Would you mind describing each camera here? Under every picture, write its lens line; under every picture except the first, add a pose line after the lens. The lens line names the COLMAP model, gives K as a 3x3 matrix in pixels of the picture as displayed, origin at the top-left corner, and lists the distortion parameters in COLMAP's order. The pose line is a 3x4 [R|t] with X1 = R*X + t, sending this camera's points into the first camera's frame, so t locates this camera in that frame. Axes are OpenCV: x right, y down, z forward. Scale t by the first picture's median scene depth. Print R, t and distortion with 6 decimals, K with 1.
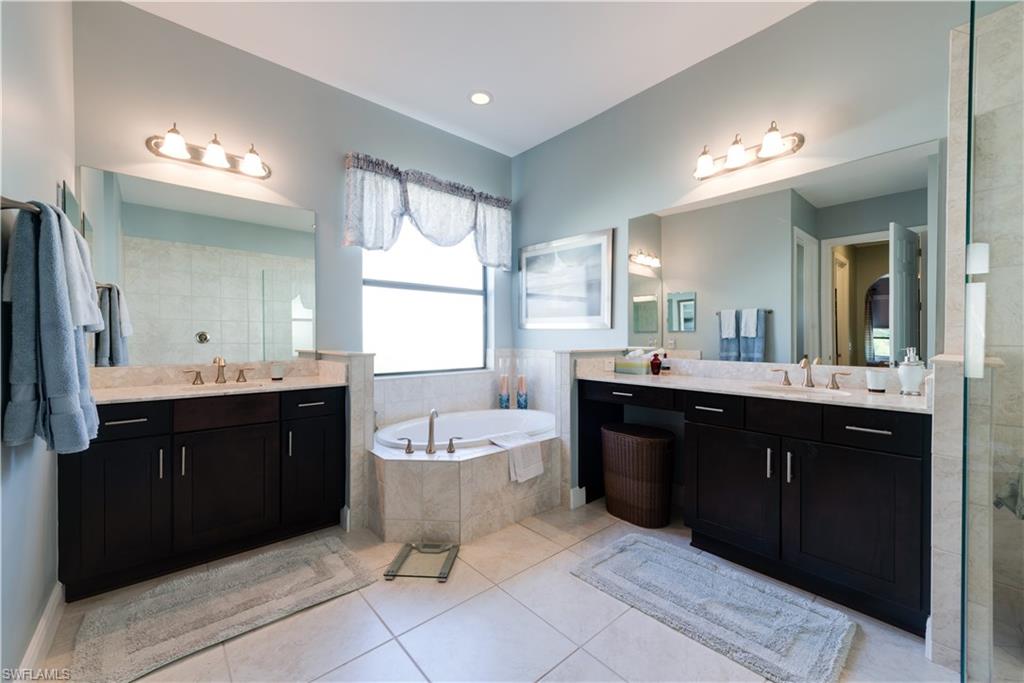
lens RADIAL K [[399.8, 0, 512.9], [0, 399.8, 340.8], [0, 0, 1]] dist [0.015331, -0.001298]
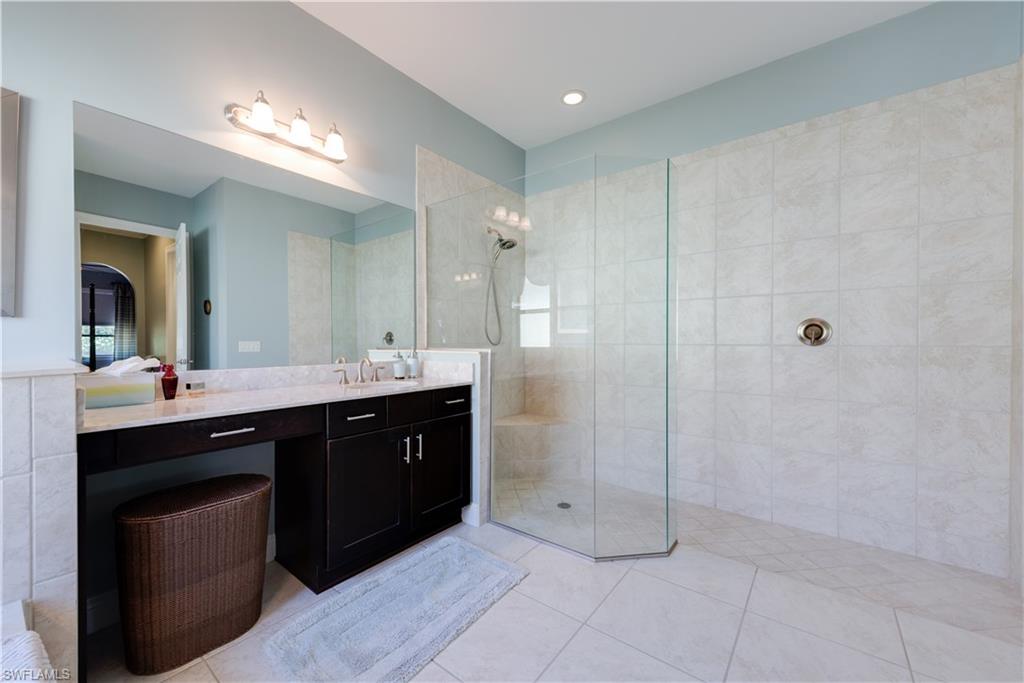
lens RADIAL K [[399.8, 0, 511.5], [0, 399.8, 340.9], [0, 0, 1]] dist [0.015331, -0.001298]
pose [[-0.185843, -0.003052, 0.982575, -0.410943], [0.005688, 0.999975, 0.004182, -0.004601], [-0.982563, 0.006366, -0.185821, 0.728888]]
